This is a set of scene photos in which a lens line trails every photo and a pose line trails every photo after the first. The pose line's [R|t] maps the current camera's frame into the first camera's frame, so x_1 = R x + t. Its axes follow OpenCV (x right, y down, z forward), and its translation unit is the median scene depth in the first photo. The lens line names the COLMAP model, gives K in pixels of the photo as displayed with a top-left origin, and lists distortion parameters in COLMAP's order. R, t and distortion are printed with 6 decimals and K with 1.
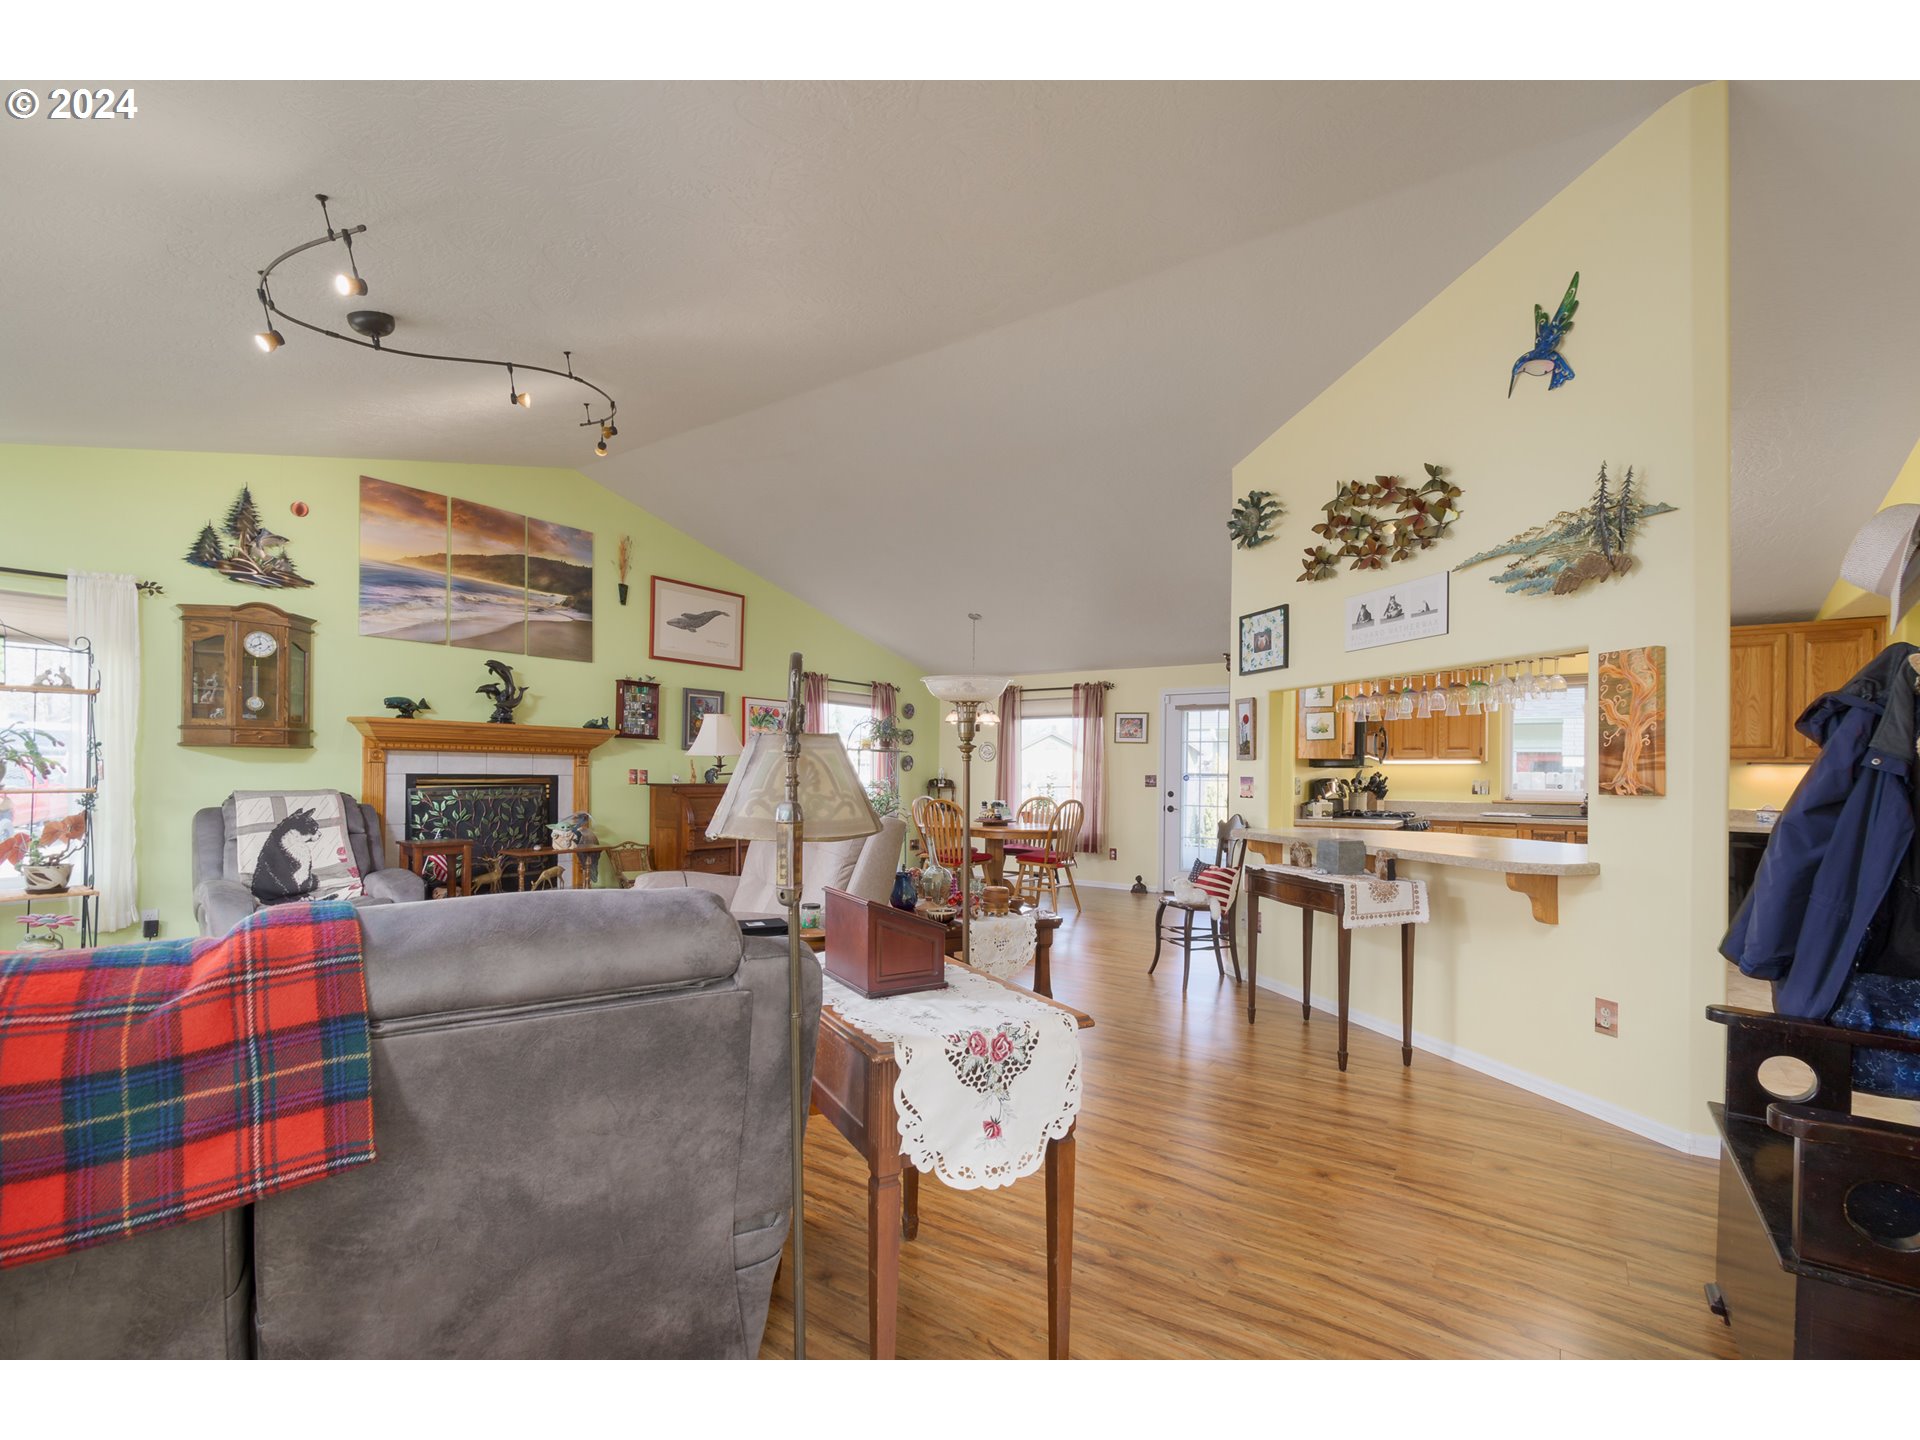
lens RADIAL K [[895.0, 0, 967.2], [0, 895.0, 755.4], [0, 0, 1]] dist [-0.002390, -0.000005]
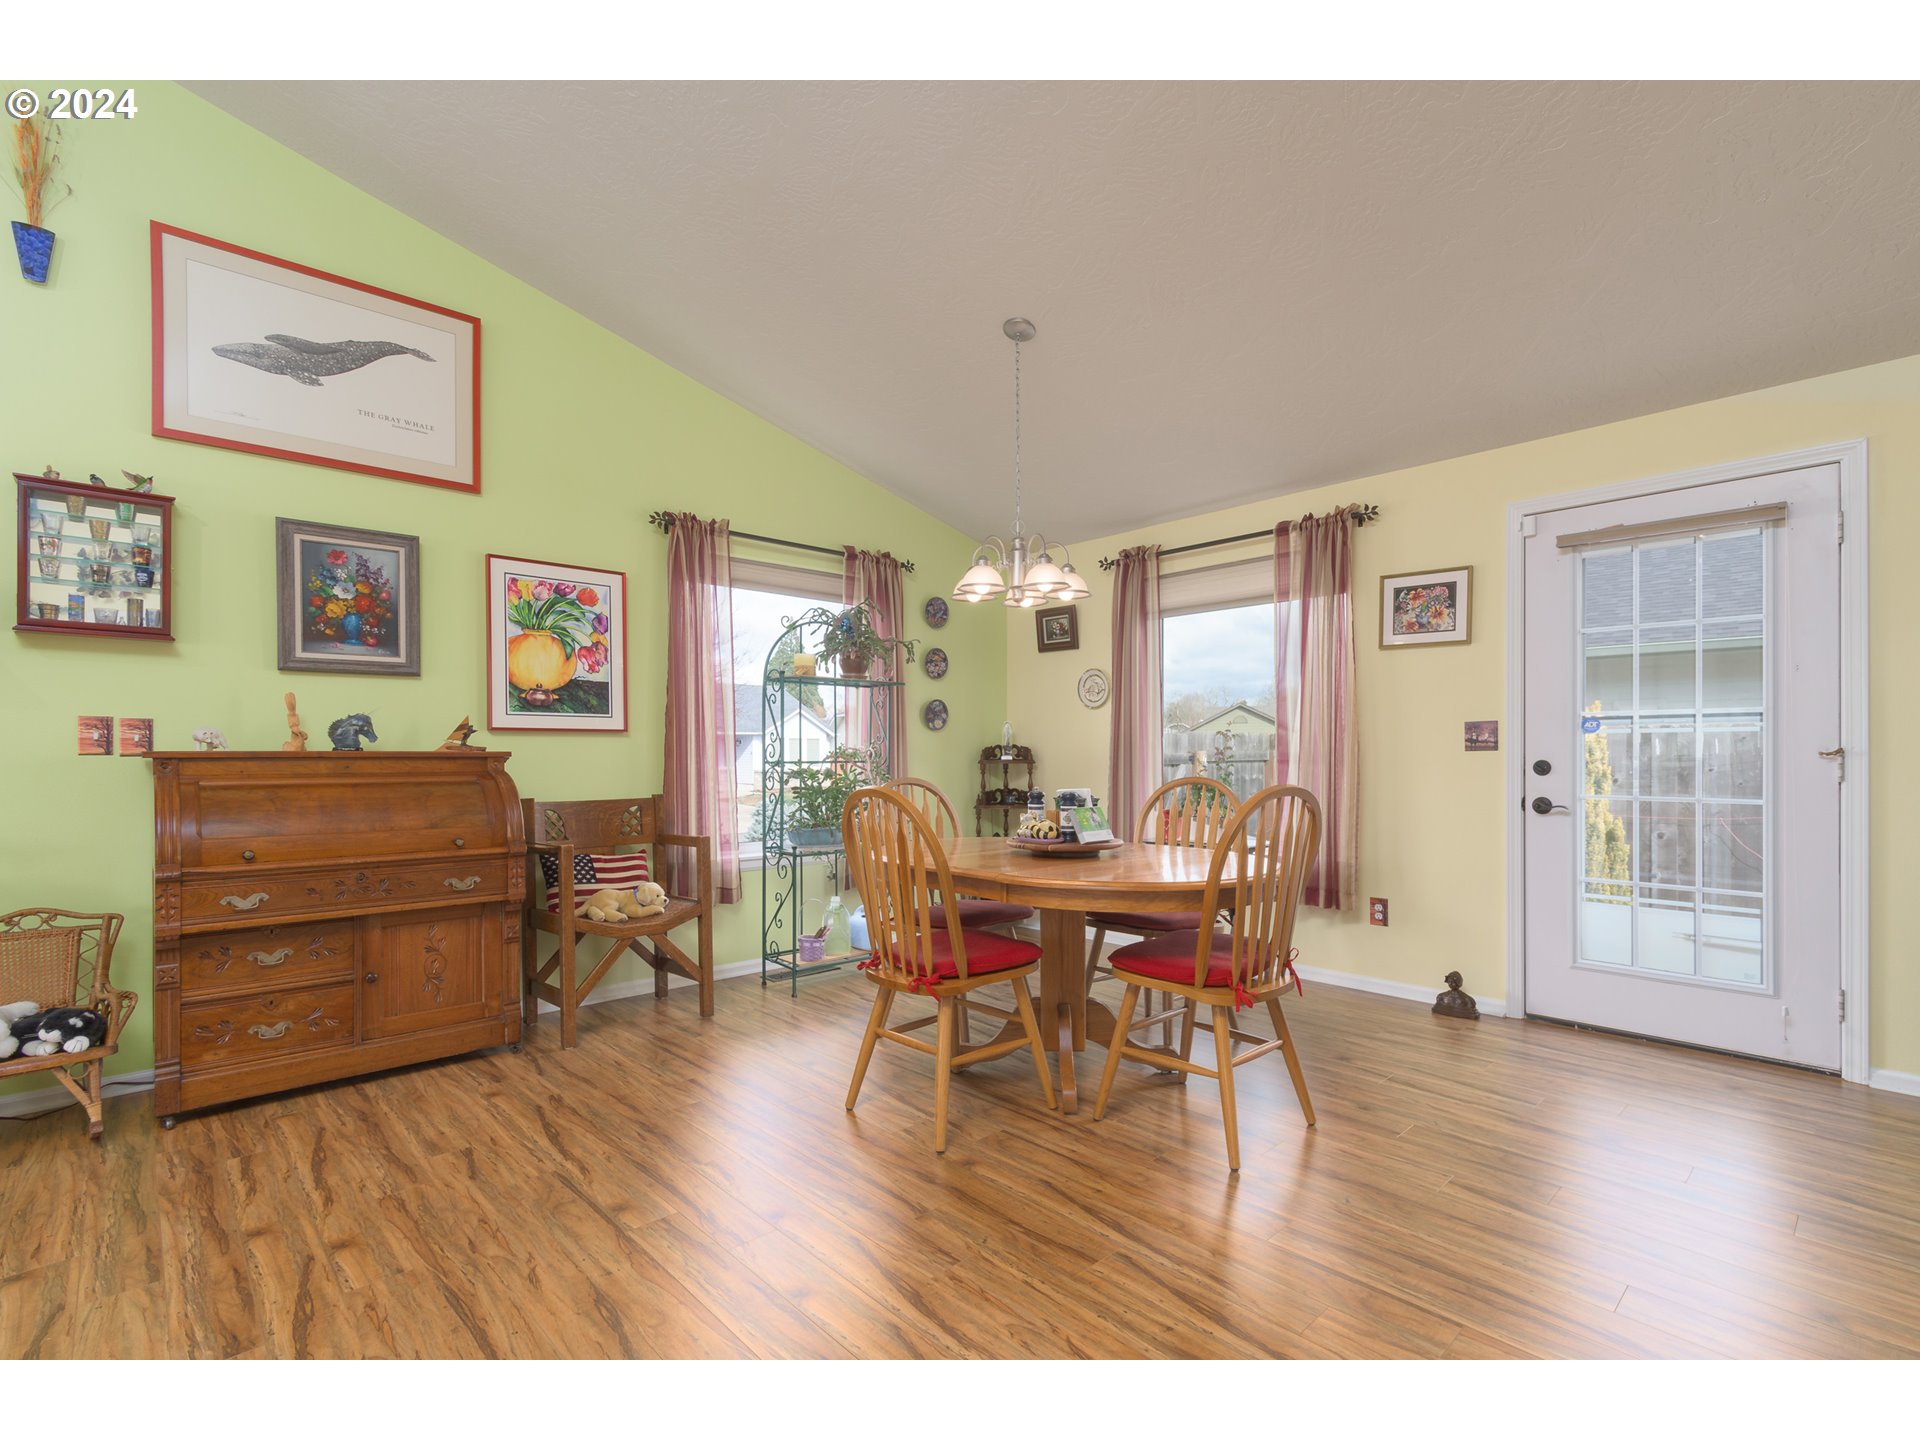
lens RADIAL K [[895.0, 0, 967.2], [0, 895.0, 755.4], [0, 0, 1]] dist [-0.002390, -0.000005]
pose [[0.979601, -0.014455, -0.200430, 0.084943], [0.018112, 0.999701, 0.016425, 0.038173], [0.200133, -0.019720, 0.979570, 0.803947]]
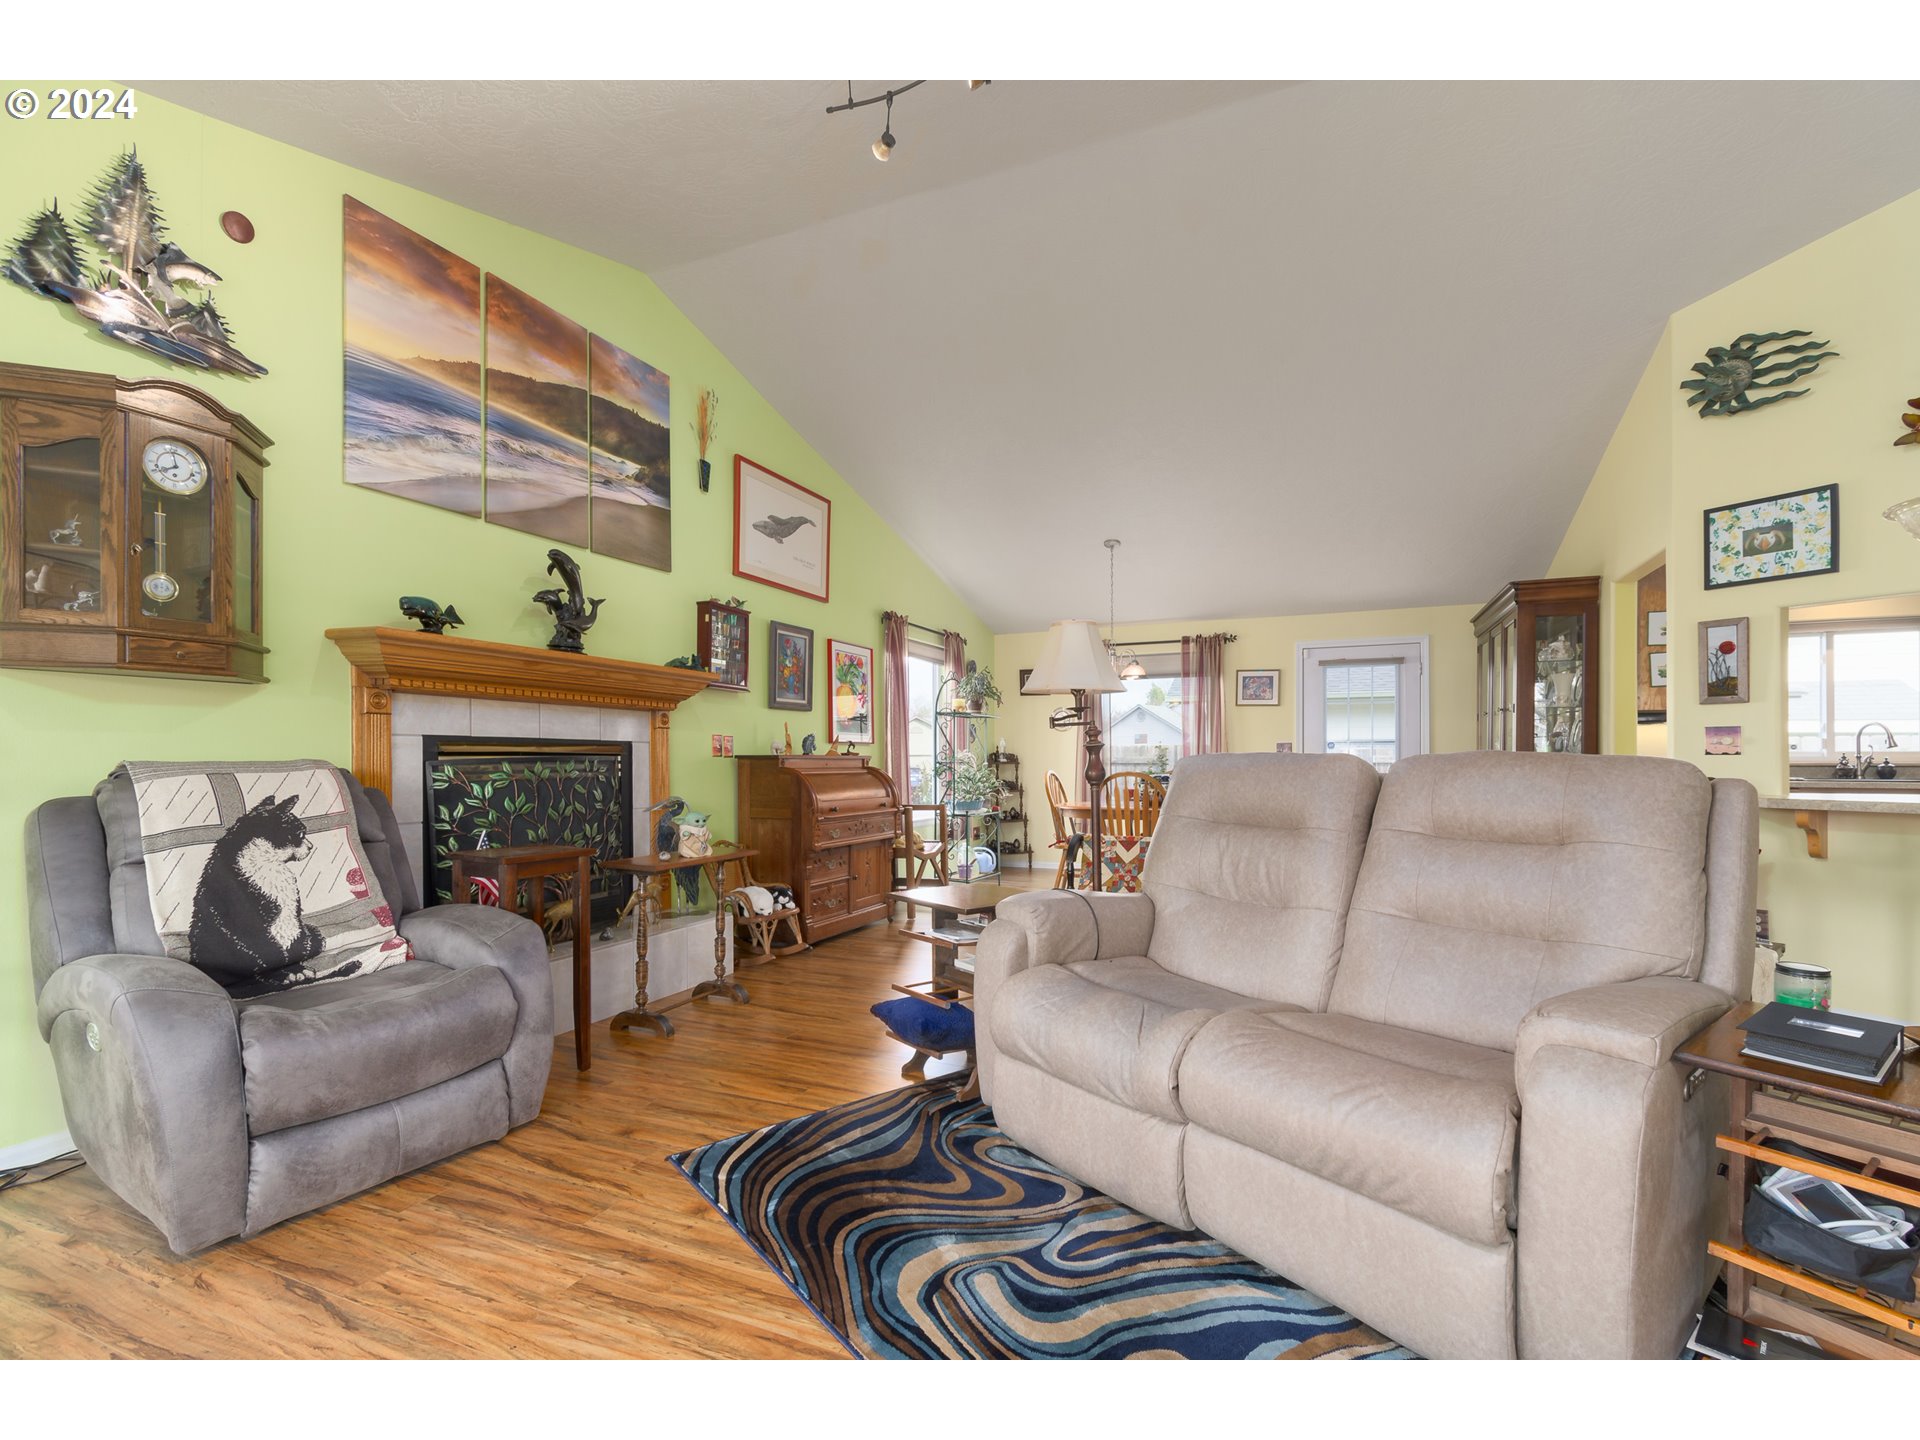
lens RADIAL K [[879.1, 0, 964.6], [0, 879.1, 746.0], [0, 0, 1]] dist [-0.003072, -0.000248]
pose [[0.979188, -0.009481, 0.202735, -0.374699], [0.008649, 0.999950, 0.004990, 0.025984], [-0.202772, -0.003133, 0.979221, 0.351718]]
